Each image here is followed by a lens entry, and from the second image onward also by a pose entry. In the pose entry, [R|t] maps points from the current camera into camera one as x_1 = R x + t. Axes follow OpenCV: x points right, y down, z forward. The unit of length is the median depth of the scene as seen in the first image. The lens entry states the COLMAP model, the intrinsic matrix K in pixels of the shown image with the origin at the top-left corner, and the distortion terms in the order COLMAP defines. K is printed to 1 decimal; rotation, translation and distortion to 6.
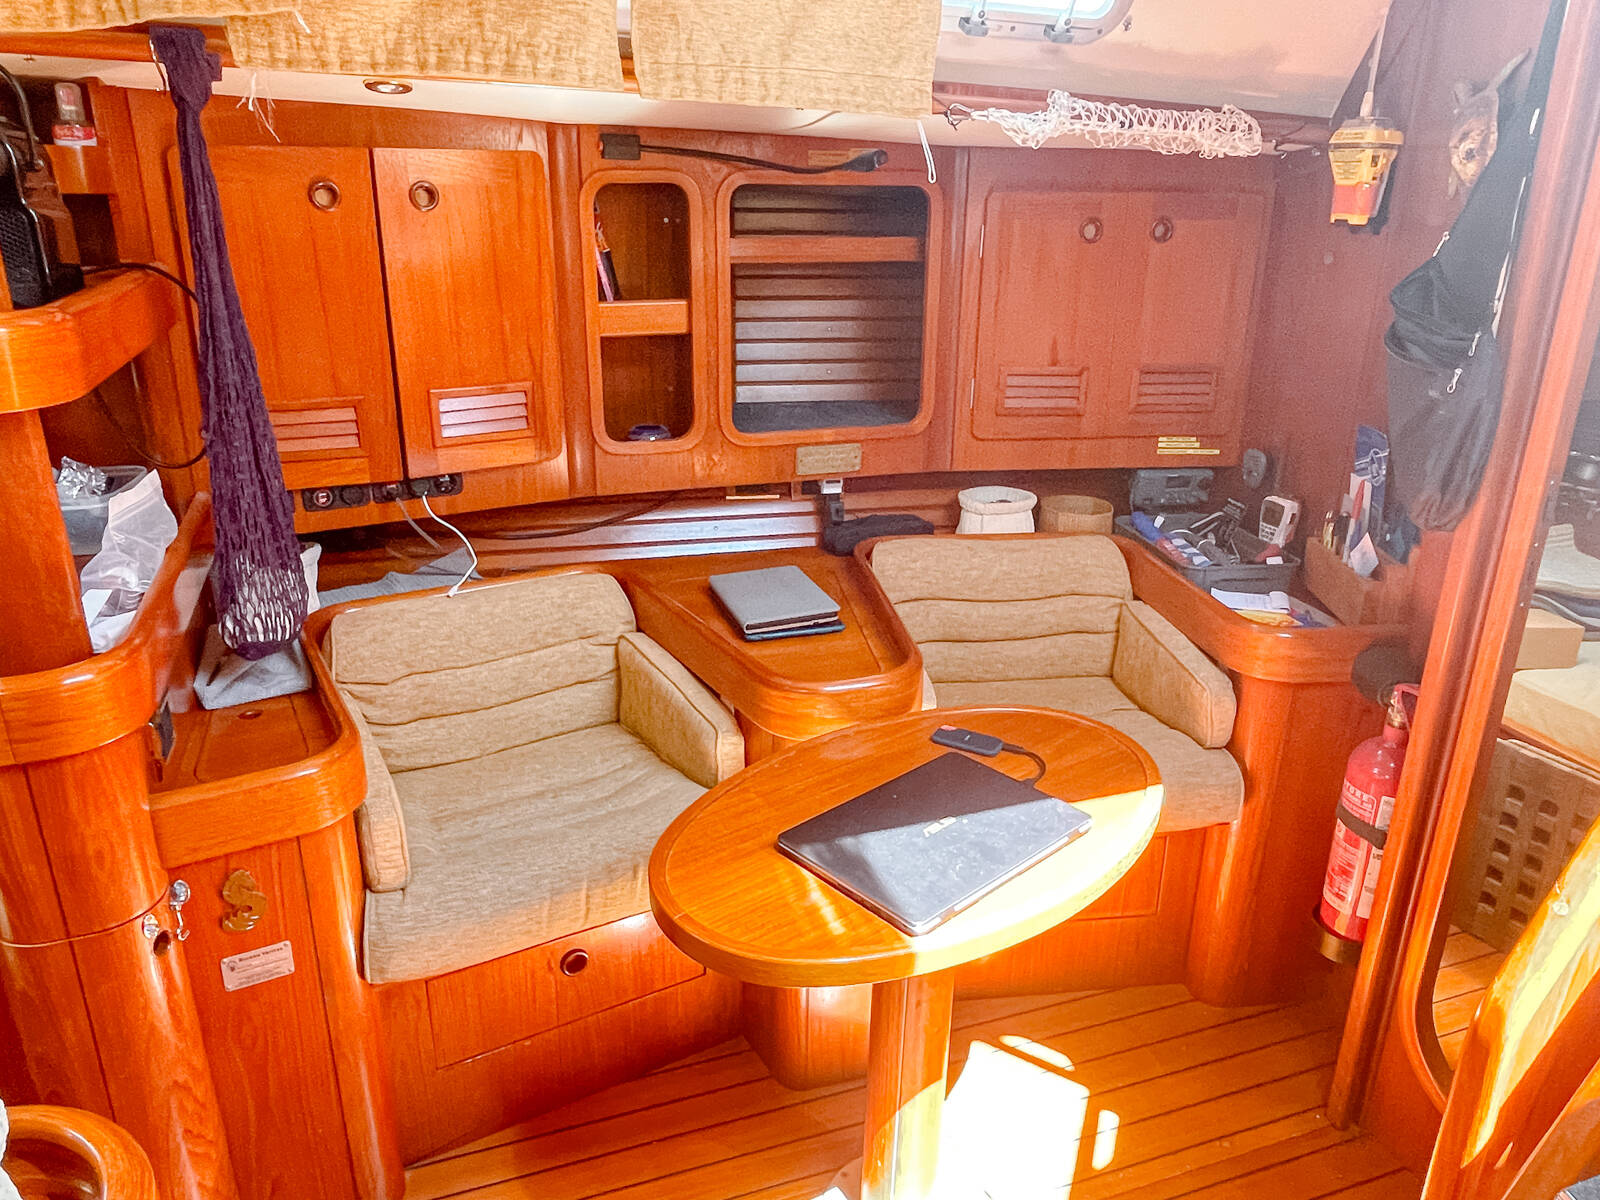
lens RADIAL K [[1093.9, 0, 797.8], [0, 1093.9, 588.9], [0, 0, 1]] dist [-0.007216, 0.000915]
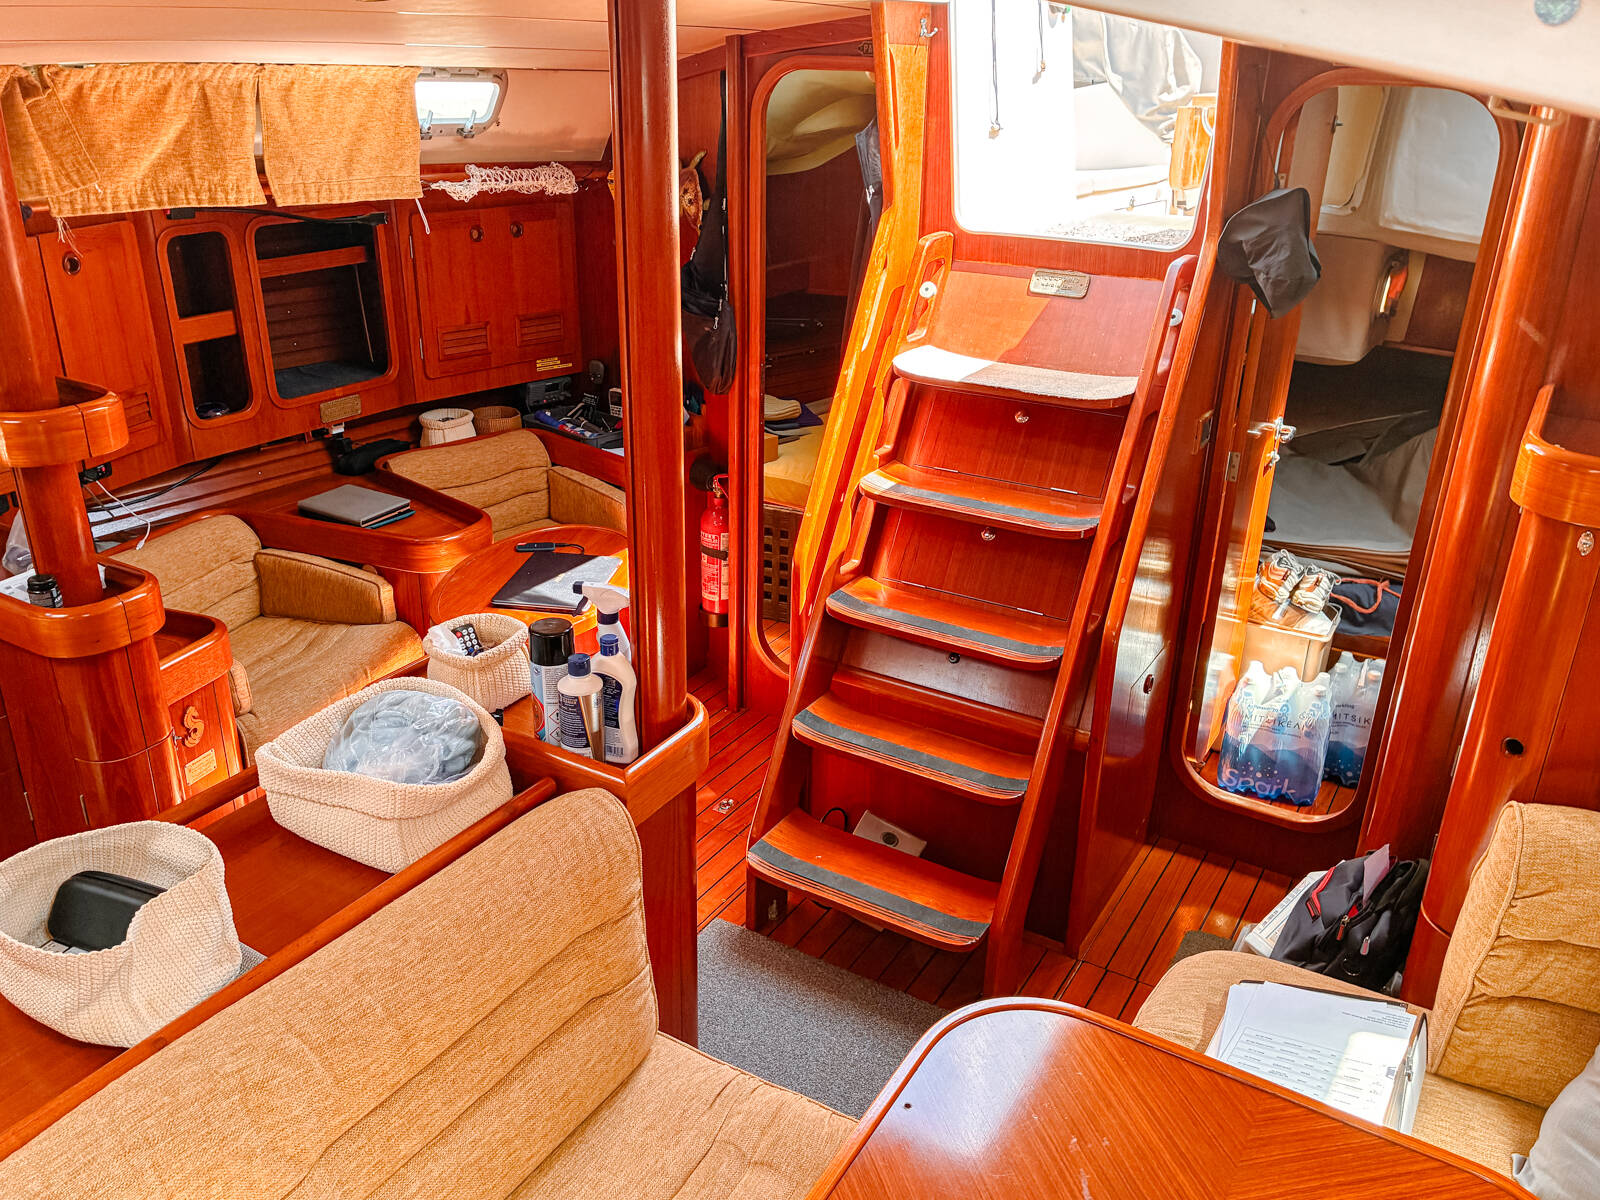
lens RADIAL K [[1211.0, 0, 794.5], [0, 1211.0, 585.5], [0, 0, 1]] dist [0.050488, -0.063003]
pose [[0.769077, -0.245003, 0.590333, -0.608385], [0.203229, 0.969419, 0.137569, 0.007747], [-0.605985, 0.014172, 0.795350, -0.733582]]
